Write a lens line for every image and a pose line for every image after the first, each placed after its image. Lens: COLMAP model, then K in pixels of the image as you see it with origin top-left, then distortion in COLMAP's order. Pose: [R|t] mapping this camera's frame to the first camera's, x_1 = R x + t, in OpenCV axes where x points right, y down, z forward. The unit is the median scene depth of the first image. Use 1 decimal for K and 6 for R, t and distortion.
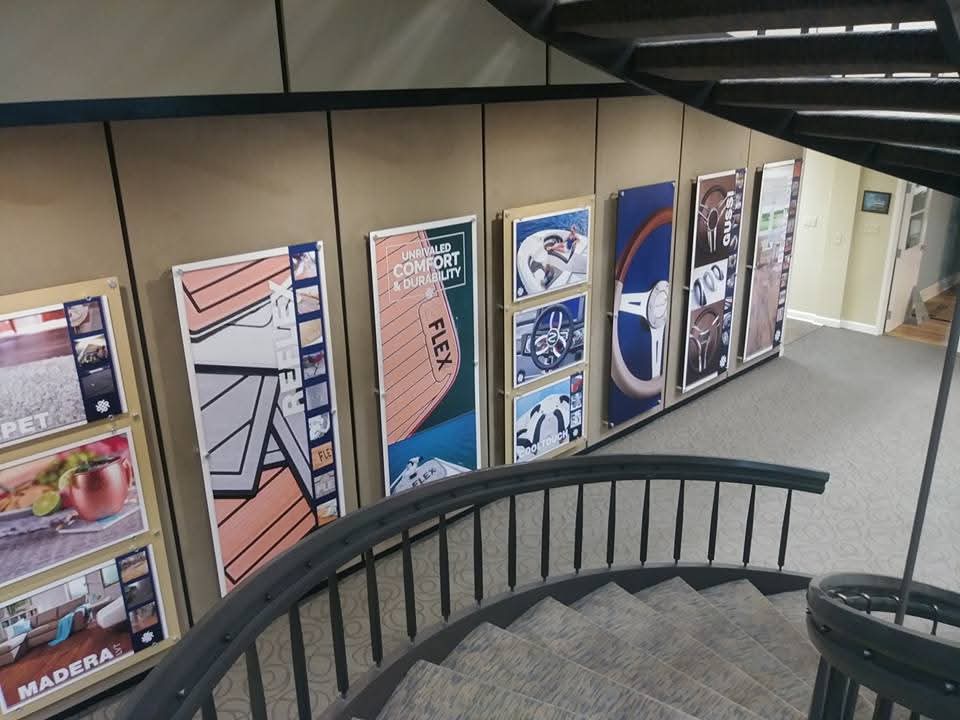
lens RADIAL K [[787.4, 0, 480.0], [0, 787.4, 360.0], [0, 0, 1]] dist [0.046833, -0.103166]
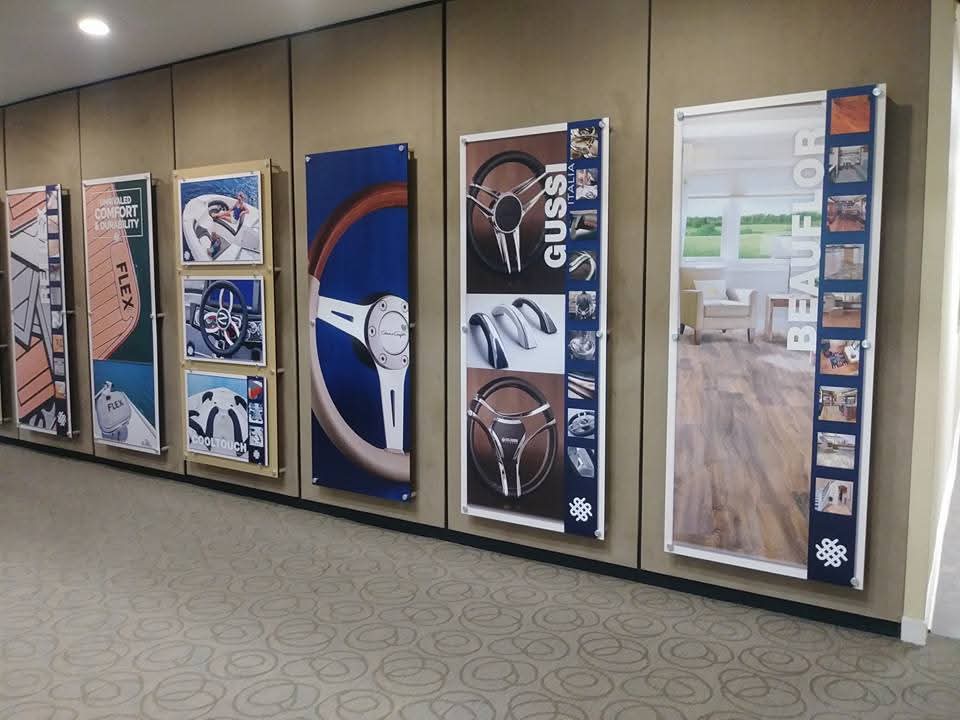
lens RADIAL K [[787.4, 0, 480.0], [0, 787.4, 360.0], [0, 0, 1]] dist [0.046833, -0.103166]
pose [[0.220648, 0.109147, -0.969227, 1.018594], [-0.333138, 0.942392, 0.030285, -0.107625], [0.916697, 0.316204, 0.244297, 1.058176]]
